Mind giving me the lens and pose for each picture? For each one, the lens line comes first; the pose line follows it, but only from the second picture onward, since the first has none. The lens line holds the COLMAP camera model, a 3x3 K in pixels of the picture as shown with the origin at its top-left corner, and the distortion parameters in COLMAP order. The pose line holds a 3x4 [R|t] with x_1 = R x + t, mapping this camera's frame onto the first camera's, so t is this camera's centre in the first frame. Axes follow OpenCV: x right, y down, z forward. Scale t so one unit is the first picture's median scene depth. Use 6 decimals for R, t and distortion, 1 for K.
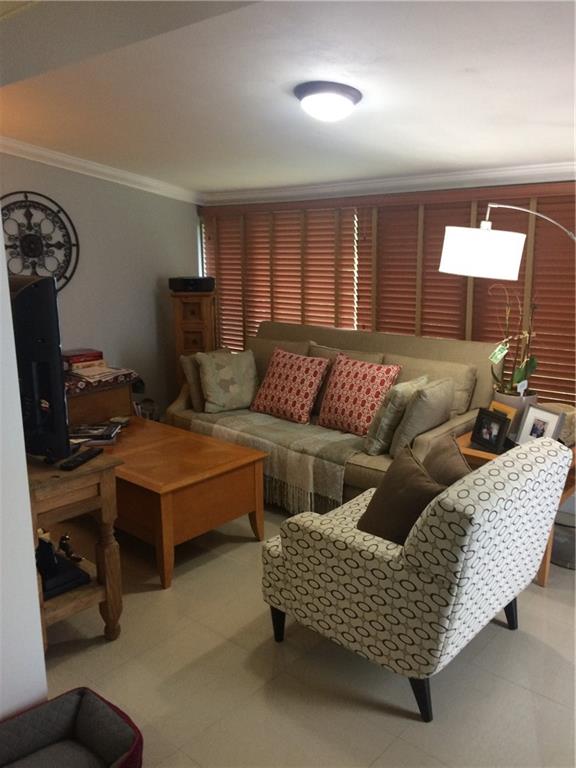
lens RADIAL K [[649.4, 0, 292.1], [0, 649.4, 385.4], [0, 0, 1]] dist [0.049448, -0.060910]
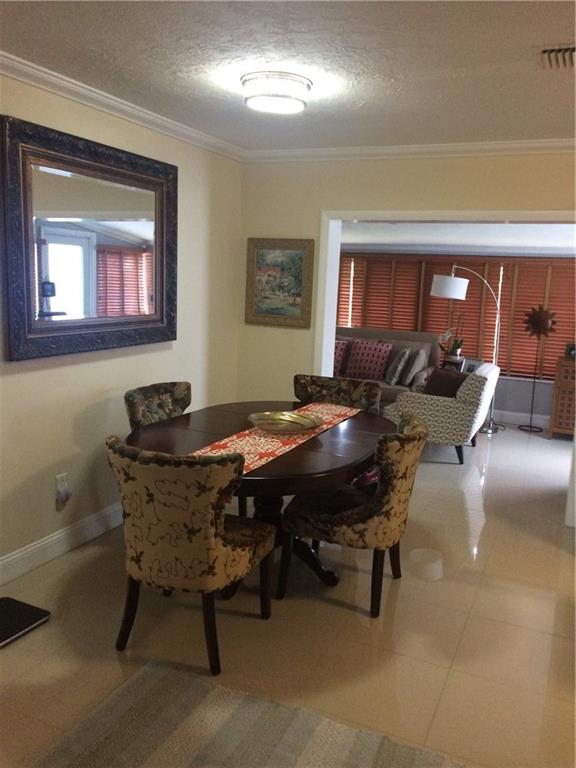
lens RADIAL K [[649.4, 0, 284.6], [0, 649.4, 383.1], [0, 0, 1]] dist [0.049448, -0.060910]
pose [[0.958308, 0.000671, 0.285737, -0.780737], [0.012409, 0.998956, -0.043964, 0.188914], [-0.285468, 0.045677, 0.957299, -0.835019]]
